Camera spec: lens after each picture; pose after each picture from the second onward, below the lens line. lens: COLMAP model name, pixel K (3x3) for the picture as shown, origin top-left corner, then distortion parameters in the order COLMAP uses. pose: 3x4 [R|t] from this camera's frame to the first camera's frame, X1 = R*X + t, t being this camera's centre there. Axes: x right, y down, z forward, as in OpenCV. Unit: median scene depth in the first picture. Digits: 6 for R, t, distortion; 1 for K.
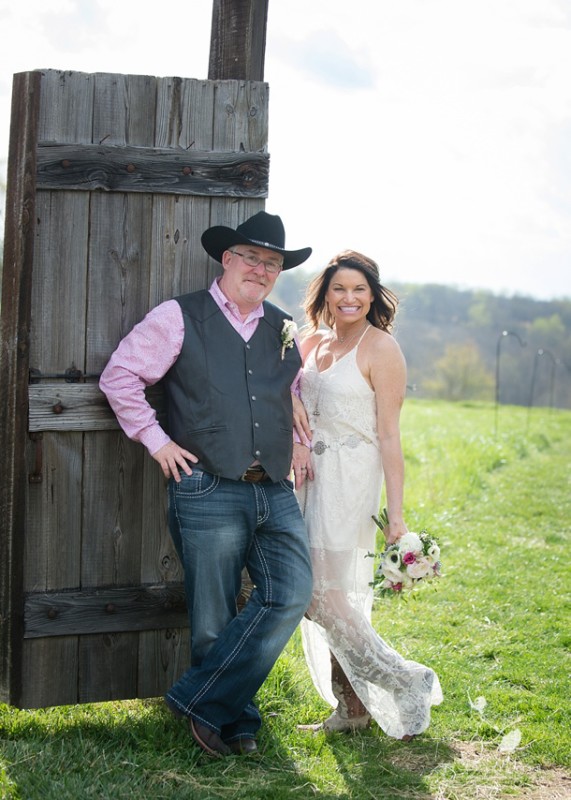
lens RADIAL K [[2010.3, 0, 292.6], [0, 2010.3, 407.9], [0, 0, 1]] dist [-0.303822, 0.000000]
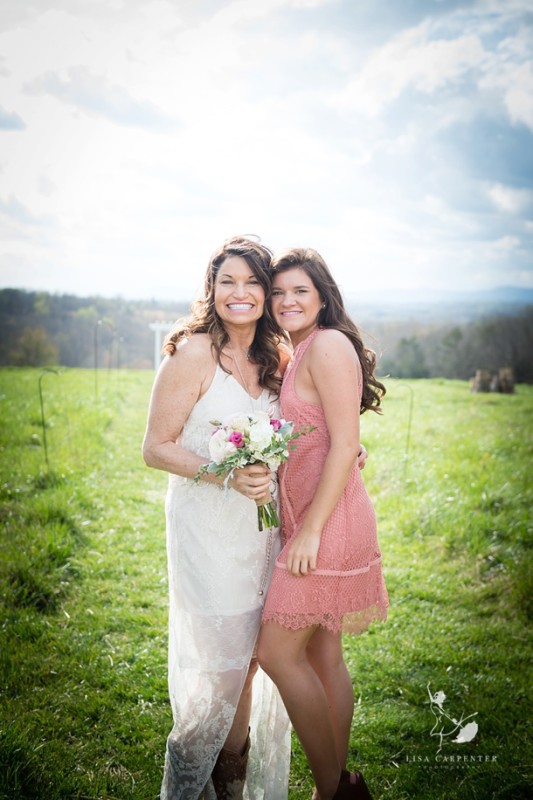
lens RADIAL K [[1145.9, 0, 267.8], [0, 1145.9, 396.6], [0, 0, 1]] dist [0.147204, 0.000000]
pose [[0.953947, -0.051202, 0.295573, -0.023203], [0.041421, 0.998370, 0.039262, -0.017204], [-0.297101, -0.025211, 0.954513, 0.285658]]
